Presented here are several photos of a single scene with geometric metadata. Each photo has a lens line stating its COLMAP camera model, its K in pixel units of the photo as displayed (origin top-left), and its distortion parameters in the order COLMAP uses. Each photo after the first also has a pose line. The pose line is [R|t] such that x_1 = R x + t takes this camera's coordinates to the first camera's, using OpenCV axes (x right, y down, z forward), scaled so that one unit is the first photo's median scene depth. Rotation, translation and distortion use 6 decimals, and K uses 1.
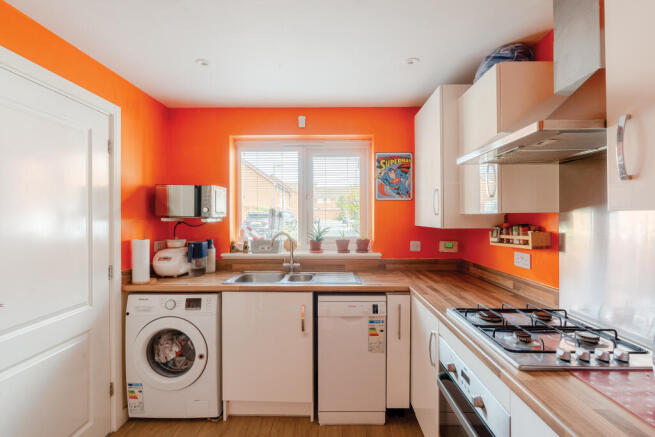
lens RADIAL K [[321.6, 0, 328.3], [0, 321.6, 217.4], [0, 0, 1]] dist [-0.004482, 0.002441]
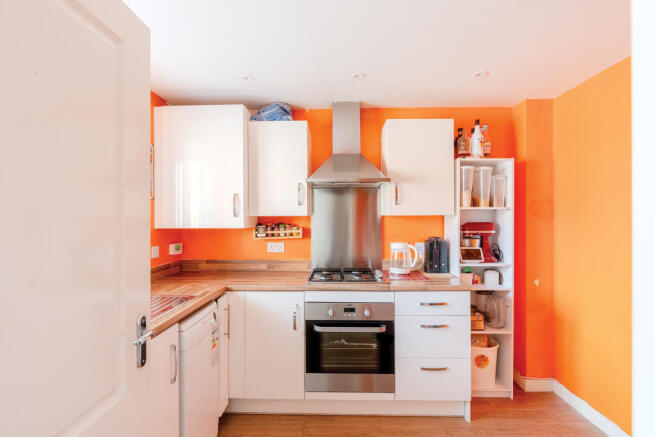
lens RADIAL K [[321.6, 0, 328.5], [0, 321.6, 218.3], [0, 0, 1]] dist [-0.004482, 0.002441]
pose [[-0.000112, 0.003738, 0.999993, -0.856605], [0.007794, 0.999963, -0.003737, 0.005927], [-0.999970, 0.007794, -0.000141, 0.734326]]
